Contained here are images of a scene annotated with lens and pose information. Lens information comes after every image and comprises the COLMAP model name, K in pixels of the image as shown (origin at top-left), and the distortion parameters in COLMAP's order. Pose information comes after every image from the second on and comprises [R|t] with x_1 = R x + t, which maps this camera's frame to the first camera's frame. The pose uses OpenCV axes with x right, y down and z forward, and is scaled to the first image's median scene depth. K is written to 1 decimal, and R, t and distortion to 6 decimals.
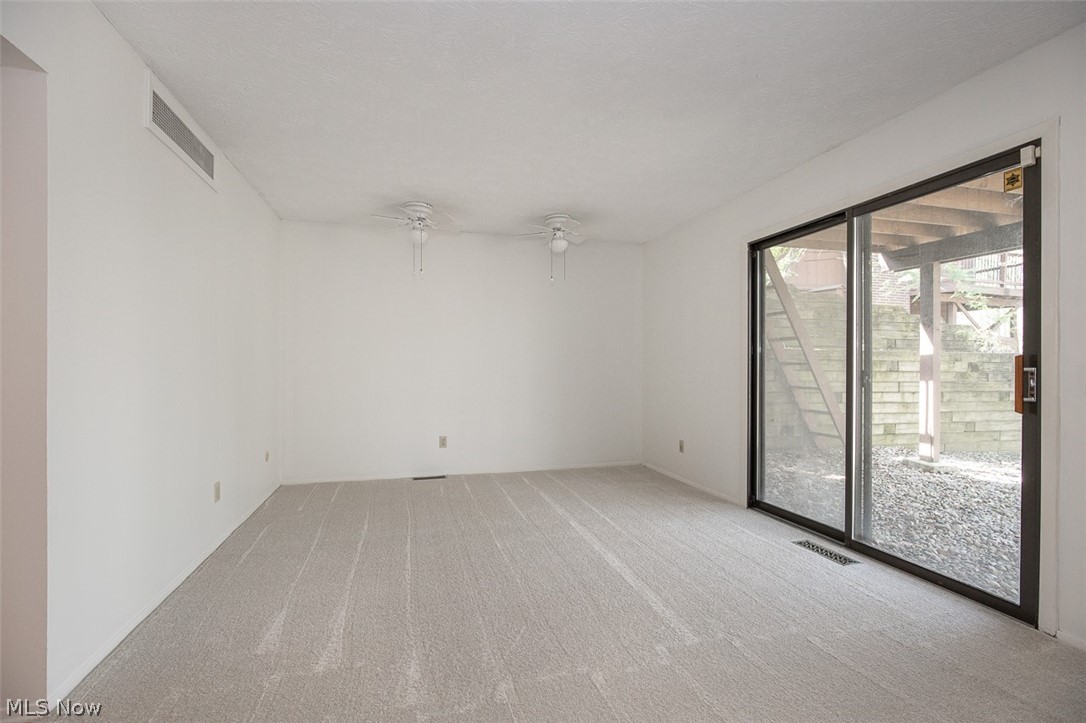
lens RADIAL K [[501.5, 0, 538.5], [0, 501.5, 365.0], [0, 0, 1]] dist [-0.008808, 0.001925]
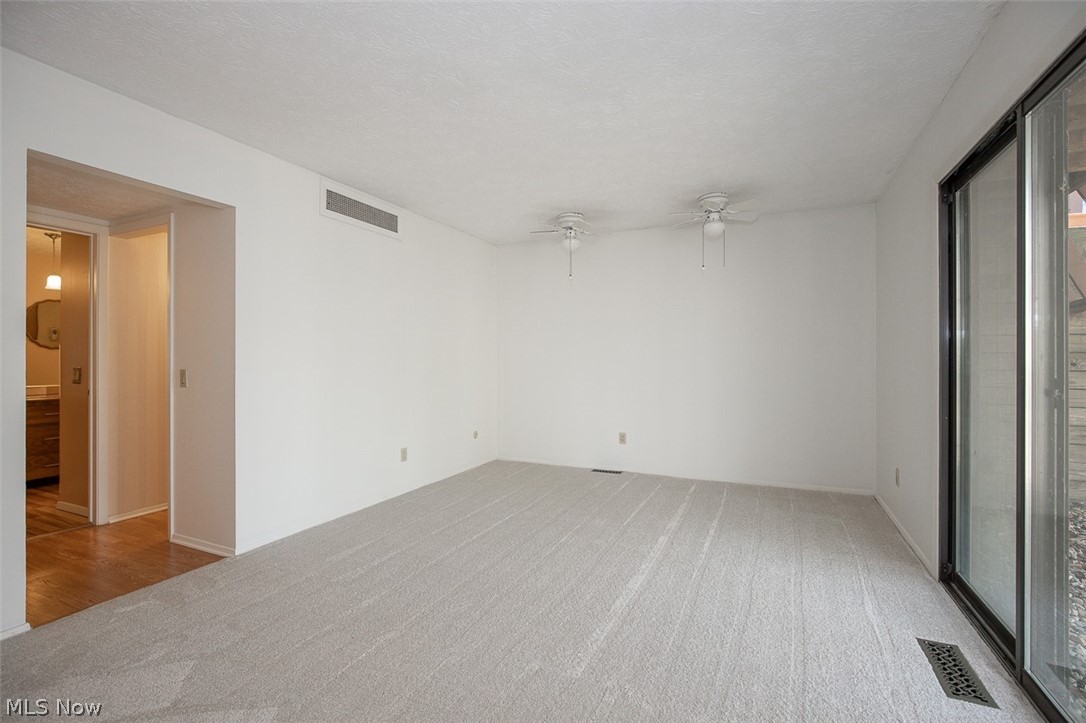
lens RADIAL K [[501.5, 0, 531.7], [0, 501.5, 359.3], [0, 0, 1]] dist [-0.008808, 0.001925]
pose [[0.751461, -0.001895, -0.659775, 0.499308], [0.001488, 0.999998, -0.001177, -0.009380], [0.659776, -0.000098, 0.751462, 0.161681]]
